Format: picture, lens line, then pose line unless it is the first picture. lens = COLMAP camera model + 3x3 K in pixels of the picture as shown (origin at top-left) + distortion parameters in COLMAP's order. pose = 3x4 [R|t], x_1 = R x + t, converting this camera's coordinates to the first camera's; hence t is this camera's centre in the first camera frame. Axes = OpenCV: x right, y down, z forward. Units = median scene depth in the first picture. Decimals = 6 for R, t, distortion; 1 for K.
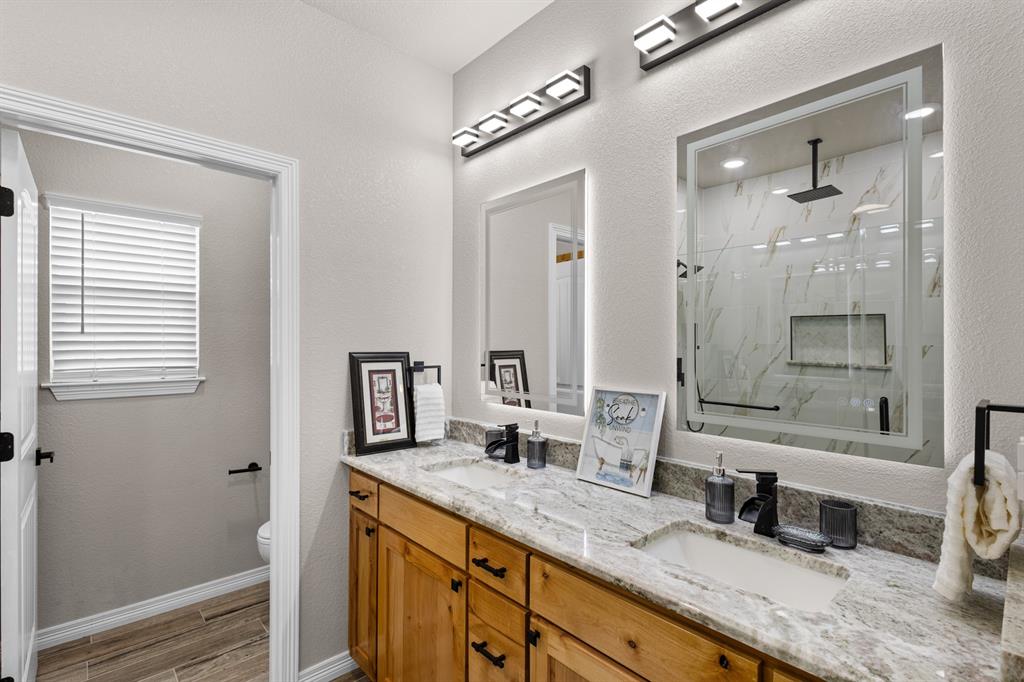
lens RADIAL K [[470.9, 0, 516.8], [0, 470.9, 343.9], [0, 0, 1]] dist [0.007125, -0.001437]
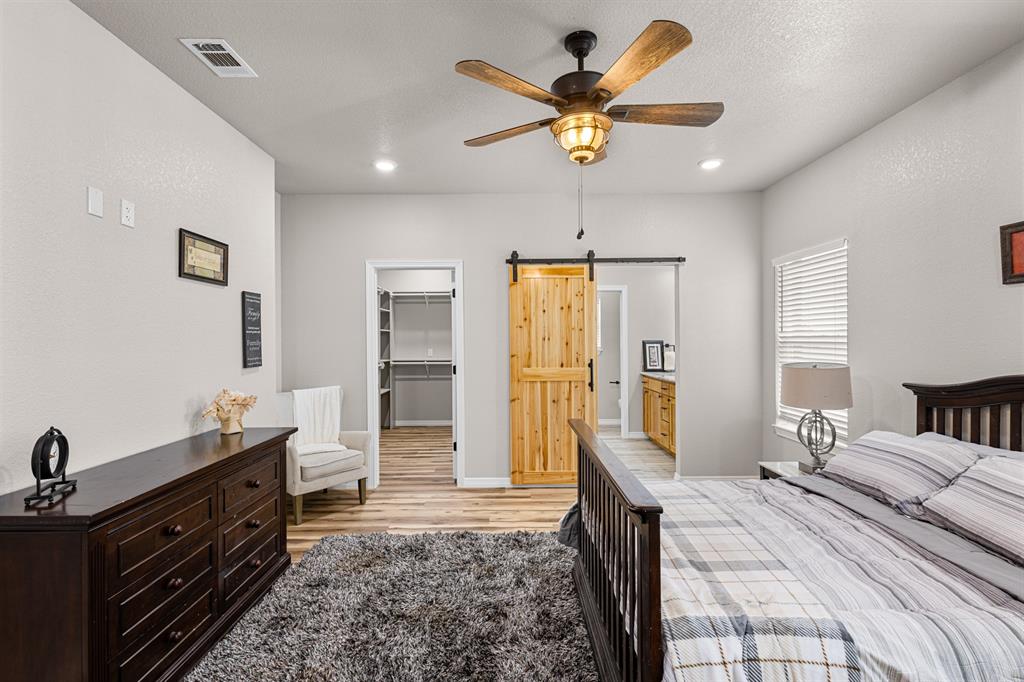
lens RADIAL K [[470.9, 0, 510.8], [0, 470.9, 341.2], [0, 0, 1]] dist [0.007125, -0.001437]
pose [[0.739141, -0.002353, -0.673547, 1.062815], [0.006041, 0.999977, 0.003136, 0.006326], [0.673524, -0.006387, 0.739138, -1.845447]]
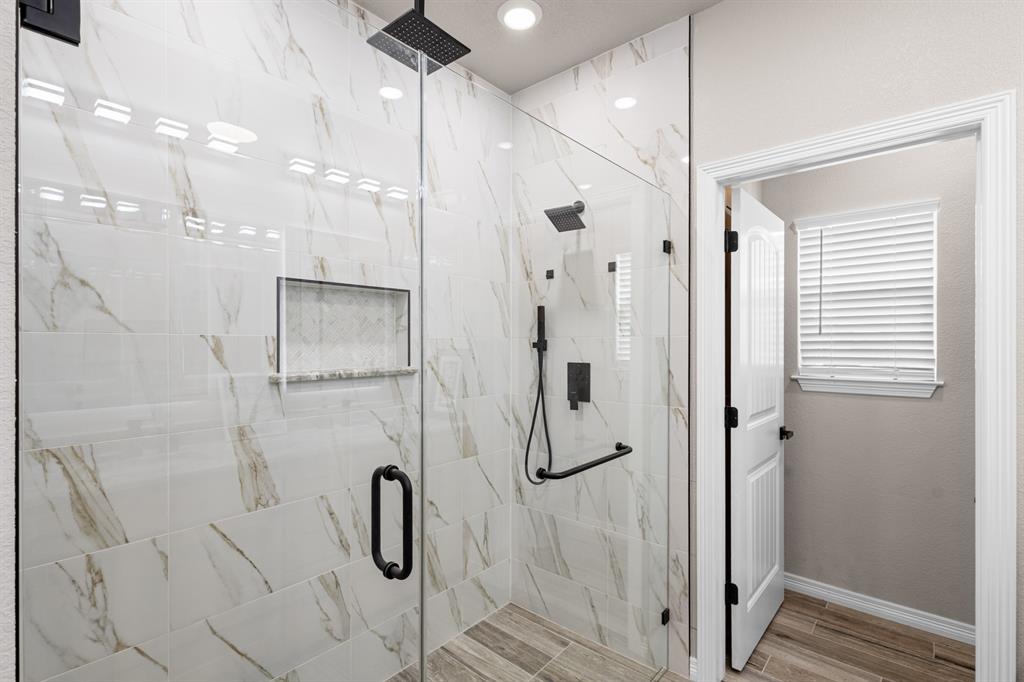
lens RADIAL K [[470.9, 0, 511.9], [0, 470.9, 344.1], [0, 0, 1]] dist [0.007125, -0.001437]
pose [[0.132580, 0.001331, -0.991171, 0.128774], [-0.001089, 0.999999, 0.001197, 0.001129], [0.991172, 0.000921, 0.132582, 0.114543]]
